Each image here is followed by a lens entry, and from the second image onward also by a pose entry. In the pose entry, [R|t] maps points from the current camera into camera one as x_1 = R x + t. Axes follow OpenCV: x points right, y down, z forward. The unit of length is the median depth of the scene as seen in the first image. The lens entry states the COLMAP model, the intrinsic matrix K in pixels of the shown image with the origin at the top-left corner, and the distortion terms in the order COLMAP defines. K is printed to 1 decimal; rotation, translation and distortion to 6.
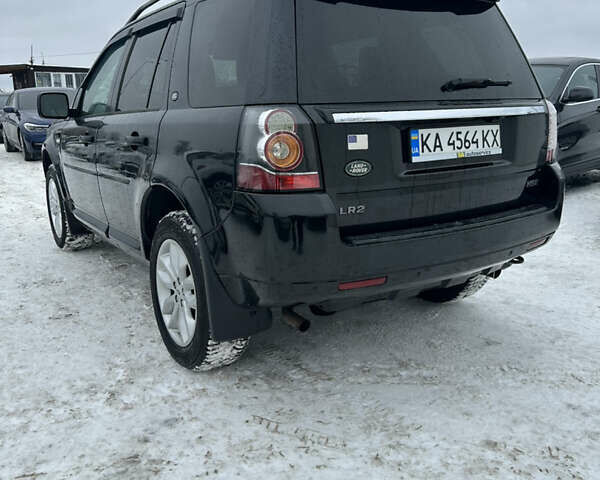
lens RADIAL K [[563.2, 0, 296.6], [0, 563.2, 233.8], [0, 0, 1]] dist [0.070166, 0.000000]
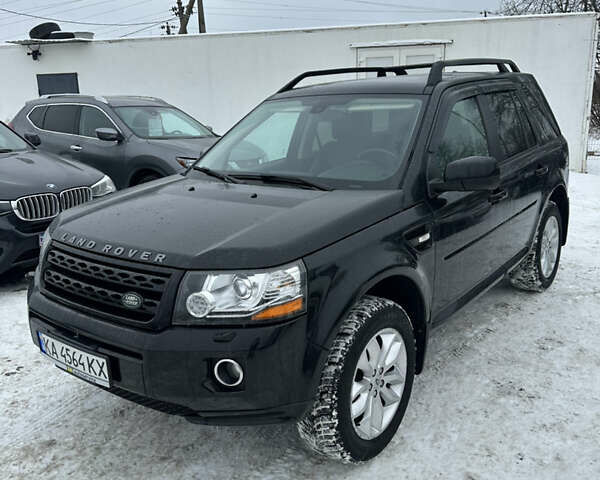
lens RADIAL K [[563.2, 0, 303.2], [0, 563.2, 234.4], [0, 0, 1]] dist [0.070166, 0.000000]
pose [[0.345813, 0.302489, -0.888208, 1.258257], [-0.091210, 0.952965, 0.289031, -0.696772], [0.933860, -0.018938, 0.357138, 1.003487]]
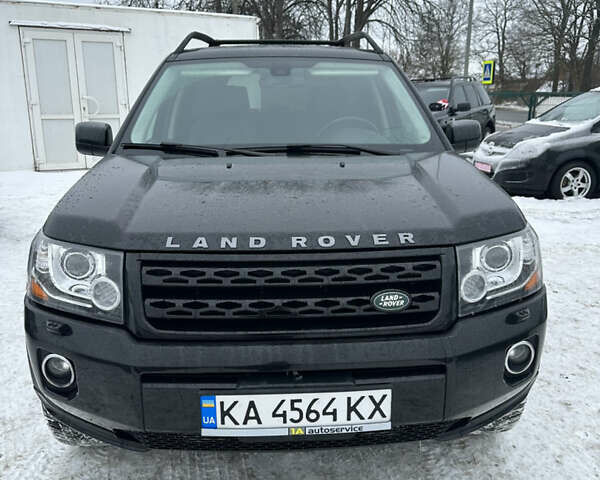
lens RADIAL K [[563.2, 0, 298.6], [0, 563.2, 232.2], [0, 0, 1]] dist [0.070166, 0.000000]
pose [[0.869034, 0.201049, -0.452060, 0.535042], [-0.121095, 0.972355, 0.199652, -0.490925], [0.479703, -0.118762, 0.869356, 0.430997]]
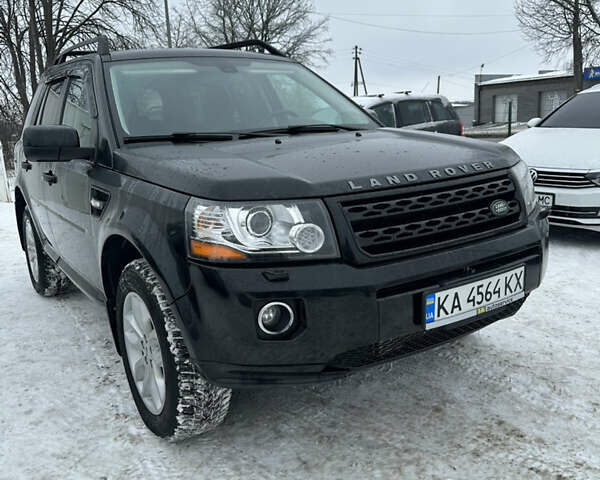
lens RADIAL K [[563.2, 0, 301.8], [0, 563.2, 235.6], [0, 0, 1]] dist [0.070166, 0.000000]
pose [[0.999211, 0.023909, 0.031709, -0.017460], [-0.027132, 0.994052, 0.105474, -0.330531], [-0.028999, -0.106251, 0.993916, 0.143492]]
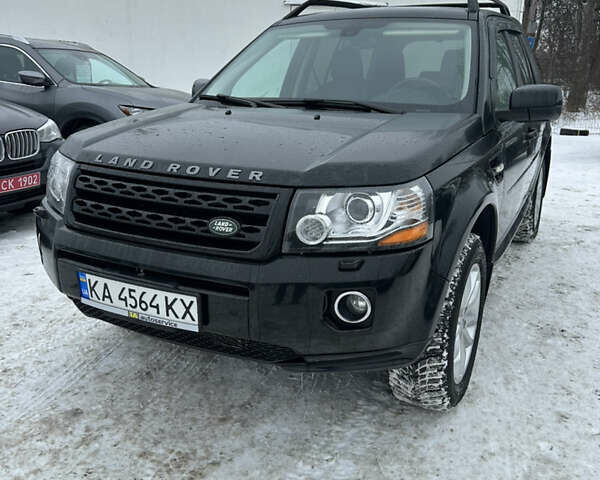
lens RADIAL K [[563.2, 0, 297.6], [0, 563.2, 239.7], [0, 0, 1]] dist [0.070166, 0.000000]
pose [[0.506775, 0.338137, -0.792996, 1.015616], [-0.141838, 0.940034, 0.310192, -0.525605], [0.850330, -0.044720, 0.524346, 0.751170]]
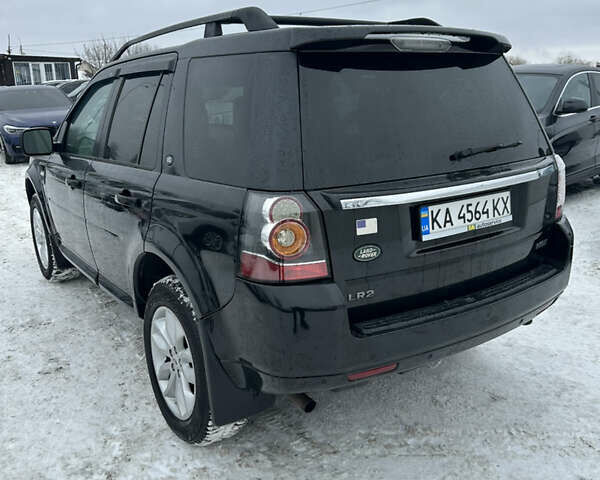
lens RADIAL K [[563.2, 0, 295.9], [0, 563.2, 241.3], [0, 0, 1]] dist [0.070166, 0.000000]
pose [[0.999661, -0.012802, 0.022668, -0.027882], [0.012000, 0.999309, 0.035172, -0.149404], [-0.023102, -0.034888, 0.999124, 0.048413]]
